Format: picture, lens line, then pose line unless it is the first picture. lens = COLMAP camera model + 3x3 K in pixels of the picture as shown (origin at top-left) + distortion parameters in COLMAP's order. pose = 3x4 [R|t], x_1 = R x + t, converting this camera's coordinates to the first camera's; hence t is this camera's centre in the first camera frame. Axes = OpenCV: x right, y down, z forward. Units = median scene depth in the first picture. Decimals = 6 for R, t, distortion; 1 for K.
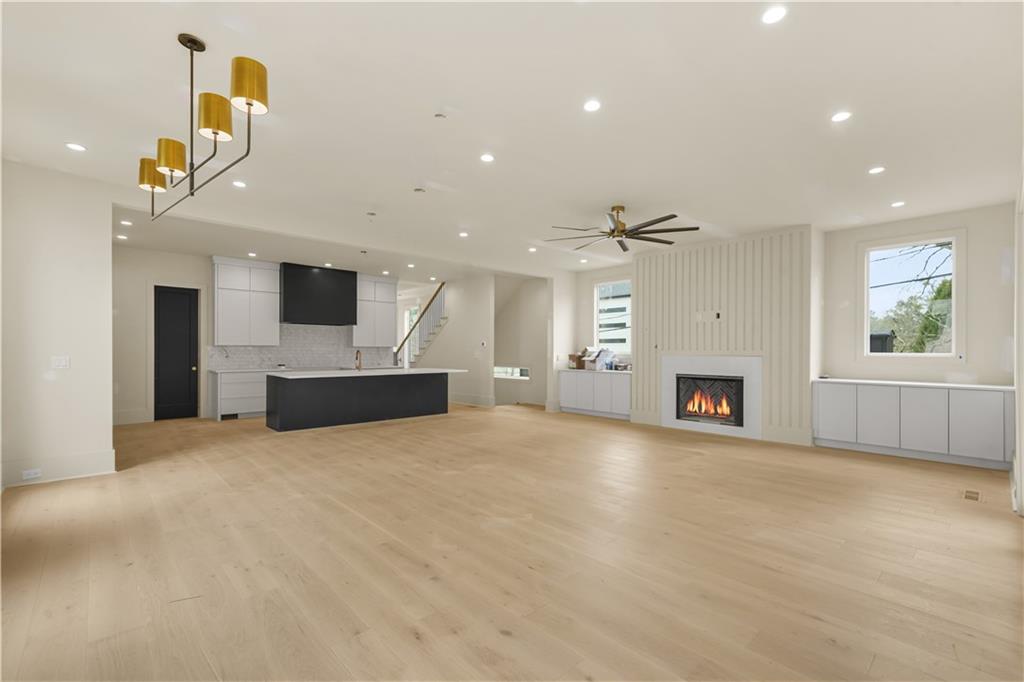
lens RADIAL K [[440.9, 0, 509.1], [0, 440.9, 349.9], [0, 0, 1]] dist [0.008197, 0.000260]
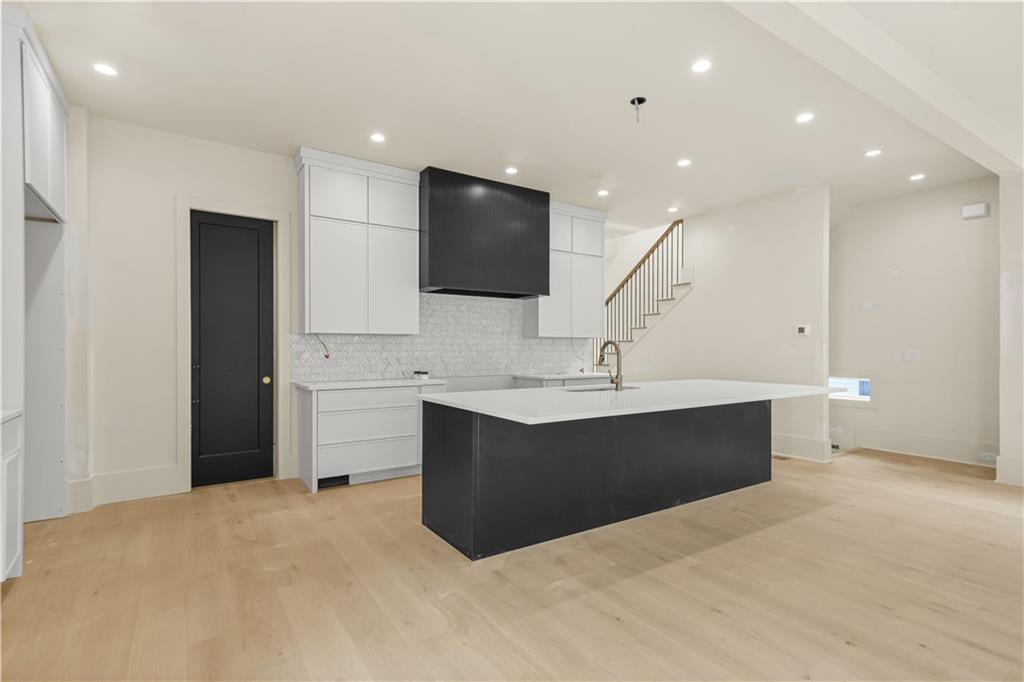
lens RADIAL K [[494.3, 0, 512.1], [0, 494.3, 346.1], [0, 0, 1]] dist [0.021914, -0.000188]
pose [[0.987306, -0.003333, -0.158793, -0.339843], [0.003073, 0.999994, -0.001886, 0.005417], [0.158798, 0.001374, 0.987310, 0.478288]]
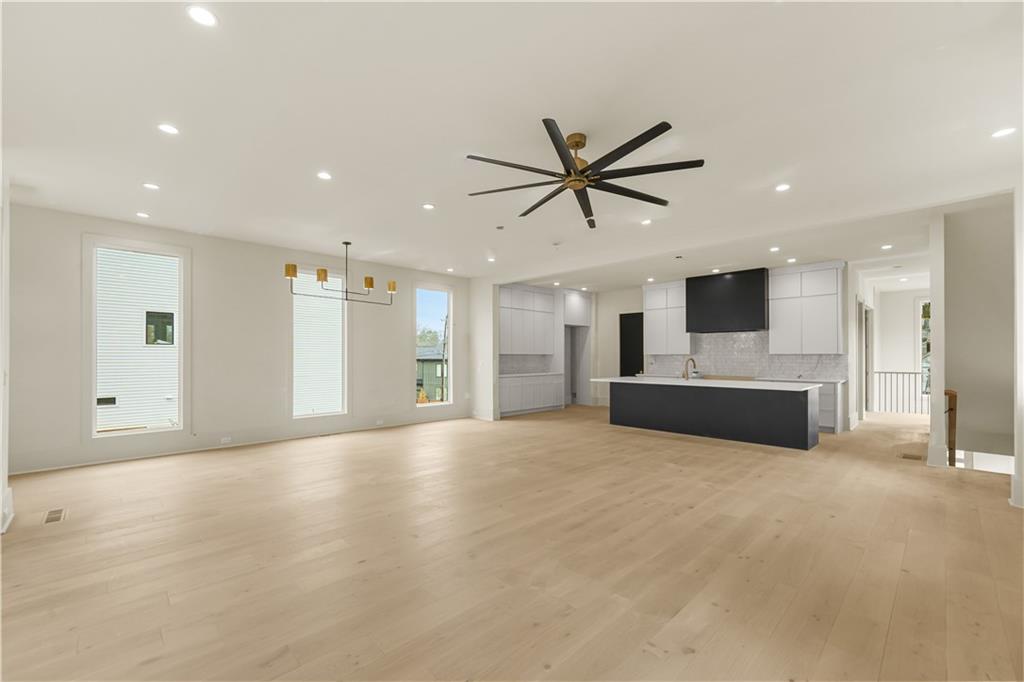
lens RADIAL K [[420.1, 0, 508.3], [0, 420.1, 357.3], [0, 0, 1]] dist [0.013121, 0.000502]
pose [[0.030913, 0.001717, -0.999521, 0.527048], [0.000486, 0.999998, 0.001733, -0.003519], [0.999522, -0.000540, 0.030912, 0.541129]]
